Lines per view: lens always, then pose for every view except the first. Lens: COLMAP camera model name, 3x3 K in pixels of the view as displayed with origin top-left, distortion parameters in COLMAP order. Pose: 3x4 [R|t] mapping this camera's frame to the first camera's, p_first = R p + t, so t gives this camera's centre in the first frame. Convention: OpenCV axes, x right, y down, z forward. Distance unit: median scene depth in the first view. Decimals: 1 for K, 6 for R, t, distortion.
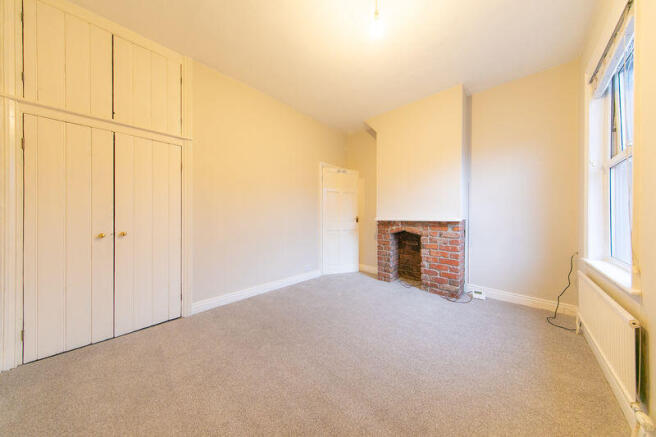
lens RADIAL K [[204.0, 0, 328.0], [0, 204.0, 218.5], [0, 0, 1]] dist [-0.000013, -0.000064]
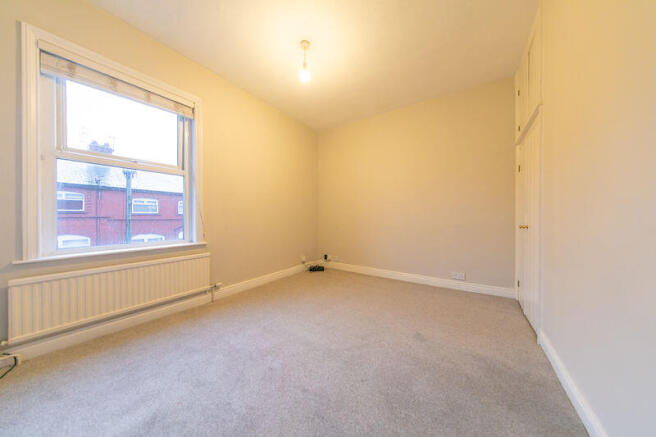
lens RADIAL K [[204.0, 0, 328.0], [0, 204.0, 218.5], [0, 0, 1]] dist [-0.000013, -0.000064]
pose [[-0.989023, -0.008928, -0.147488, 0.138073], [-0.011939, 0.999738, 0.019542, 0.002399], [0.147275, 0.021088, -0.988871, 1.213048]]
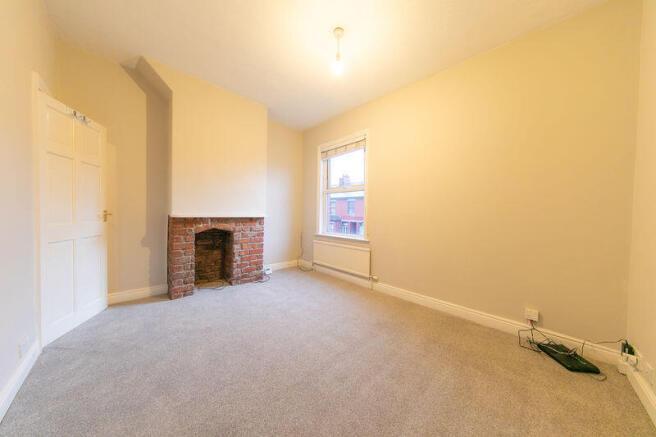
lens RADIAL K [[204.0, 0, 328.0], [0, 204.0, 218.5], [0, 0, 1]] dist [-0.000013, -0.000064]
pose [[0.036185, -0.020899, 0.999127, -0.534647], [-0.009875, 0.999725, 0.021269, -0.007721], [-0.999296, -0.010636, 0.035969, 0.504481]]
